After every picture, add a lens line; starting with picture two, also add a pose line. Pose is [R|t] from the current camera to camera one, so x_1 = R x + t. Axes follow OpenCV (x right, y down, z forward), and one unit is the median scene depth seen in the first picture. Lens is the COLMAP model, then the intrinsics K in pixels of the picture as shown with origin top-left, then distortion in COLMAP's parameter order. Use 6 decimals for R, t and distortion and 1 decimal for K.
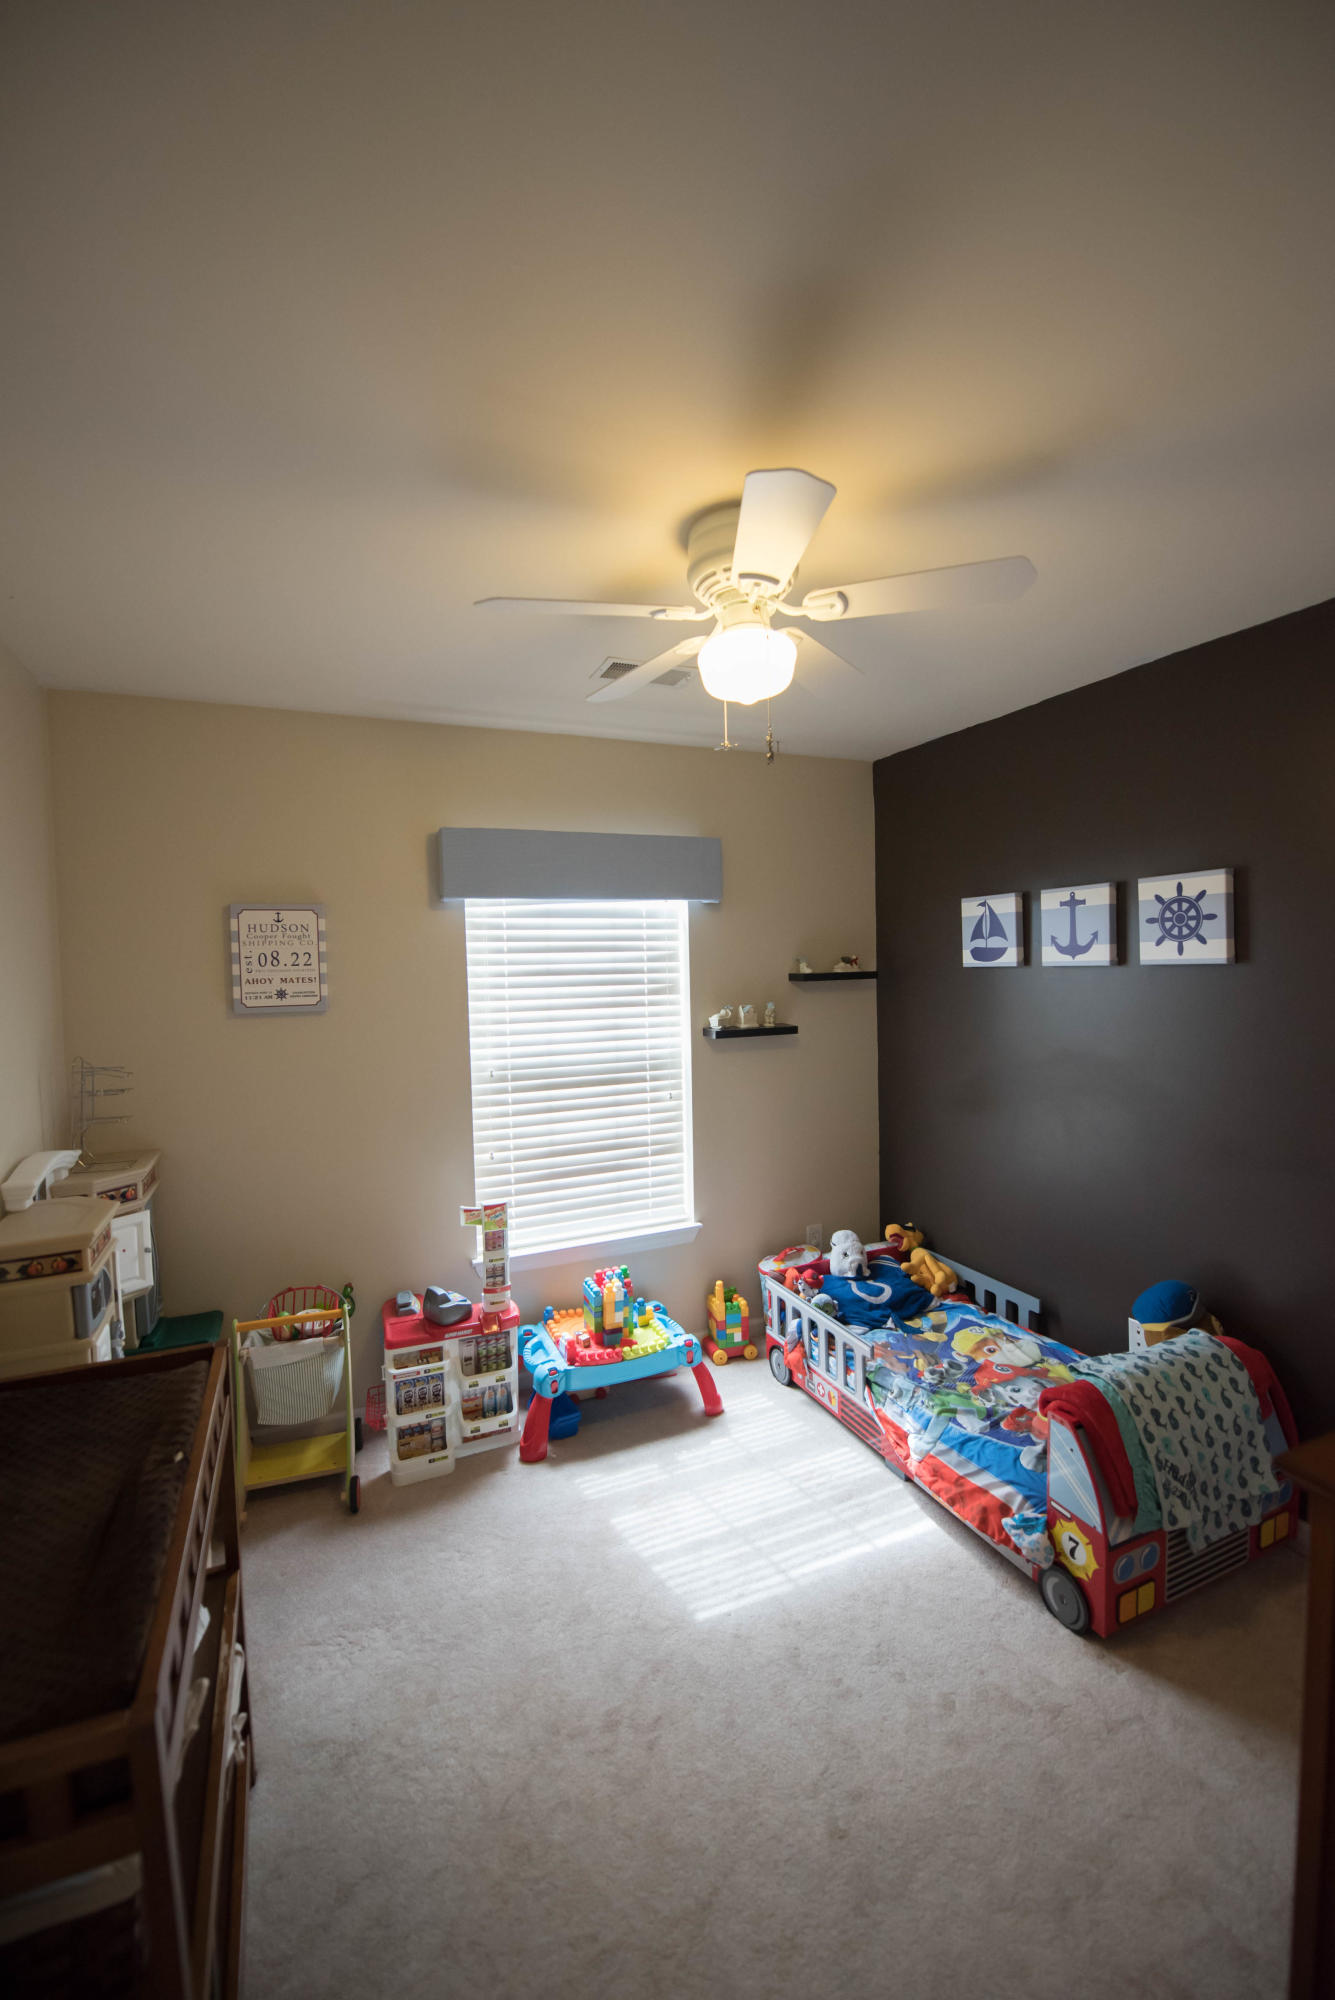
lens RADIAL K [[786.7, 0, 658.3], [0, 786.7, 993.3], [0, 0, 1]] dist [-0.009141, -0.004842]
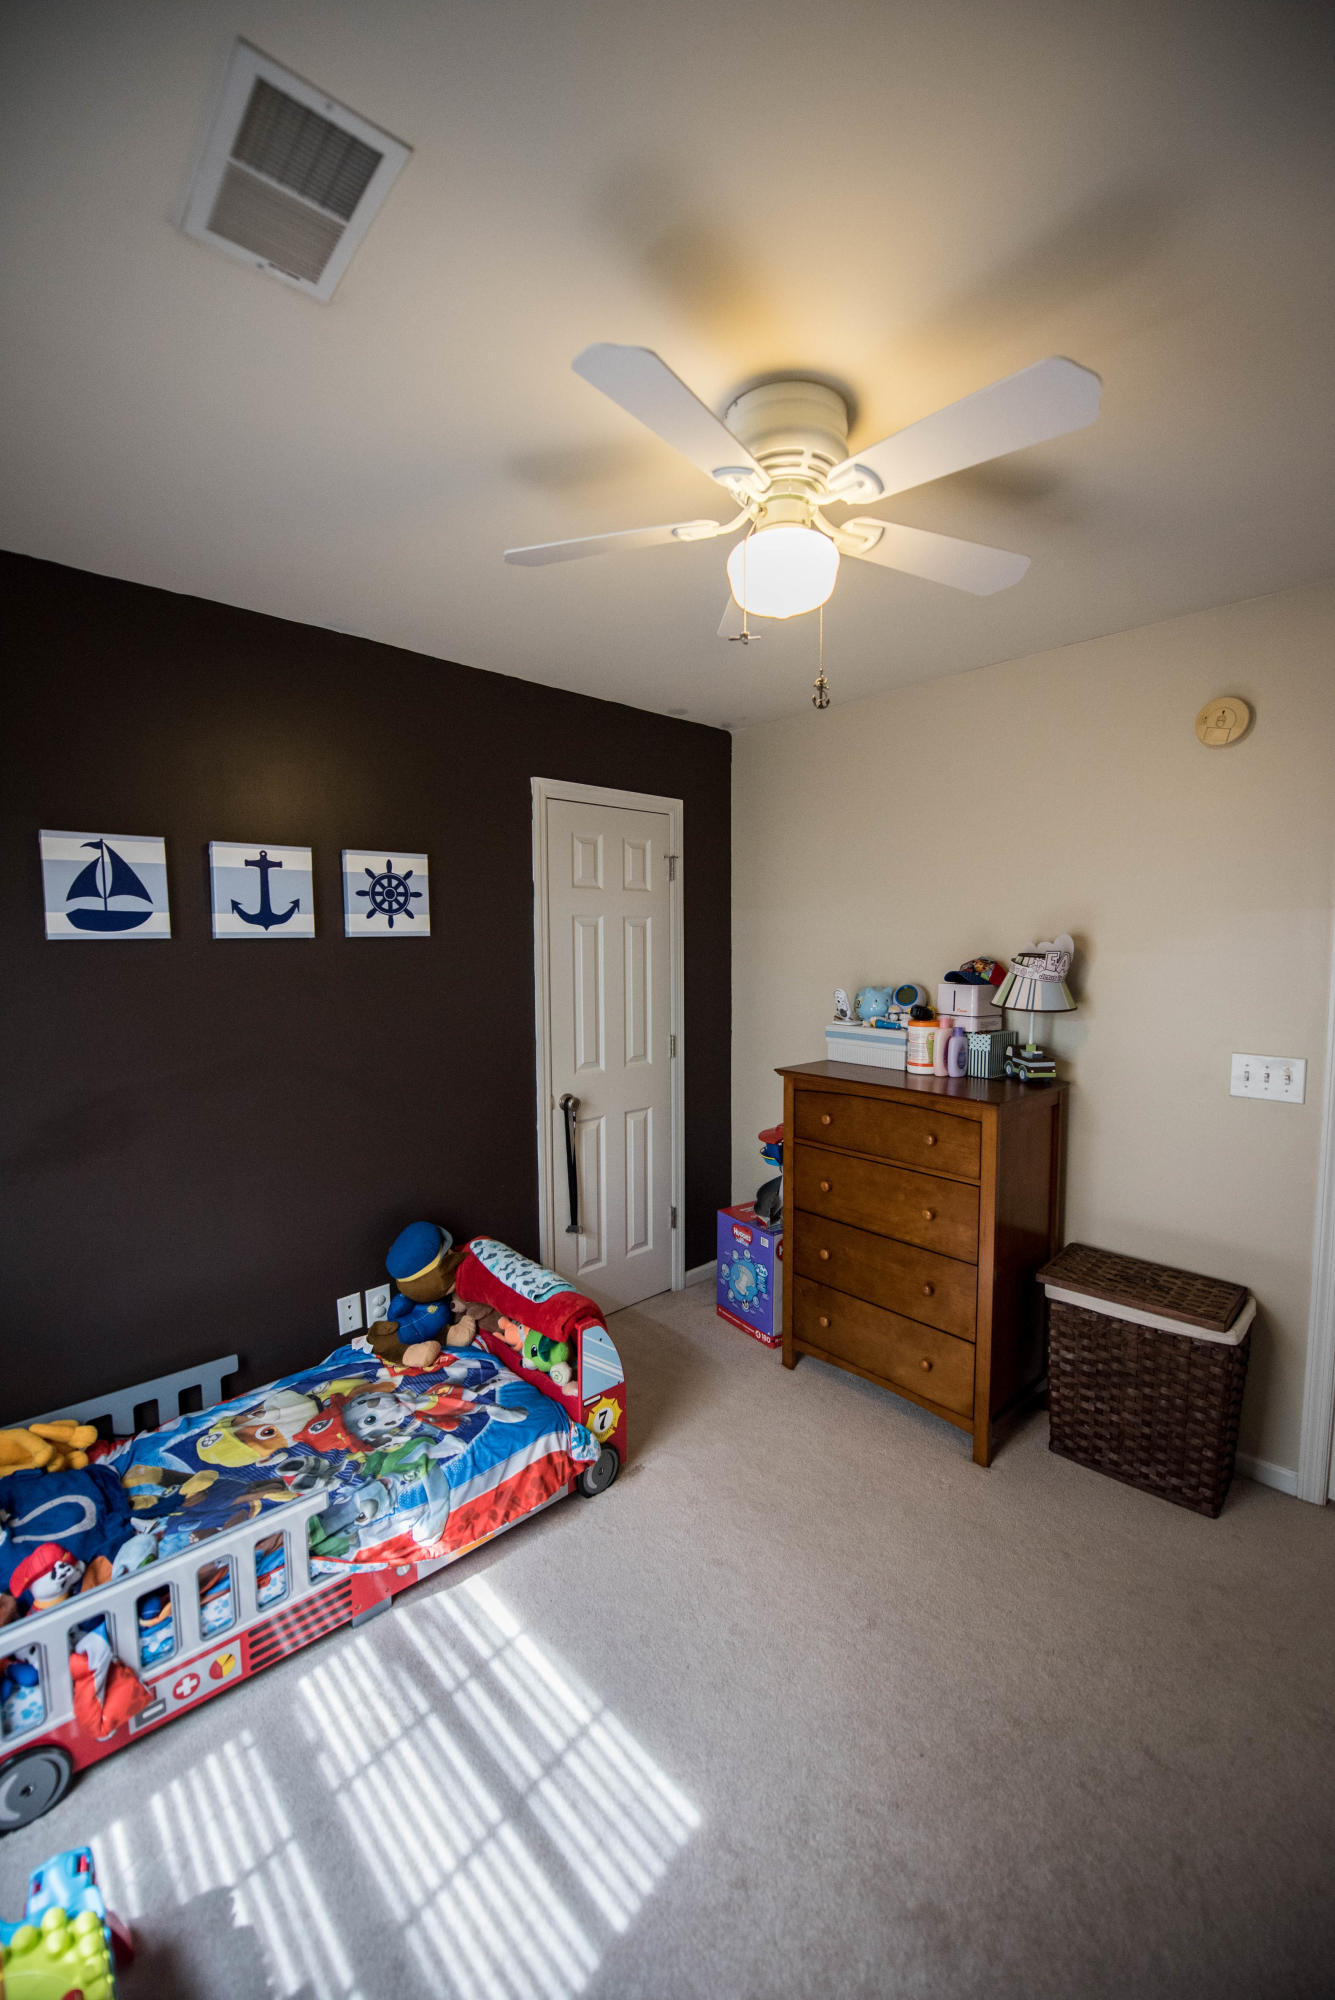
lens RADIAL K [[786.7, 0, 658.3], [0, 786.7, 993.3], [0, 0, 1]] dist [-0.009141, -0.004842]
pose [[-0.303867, -0.038038, 0.951955, -0.440320], [0.051218, 0.997105, 0.056191, -0.000515], [-0.951337, 0.065831, -0.301039, 0.896786]]
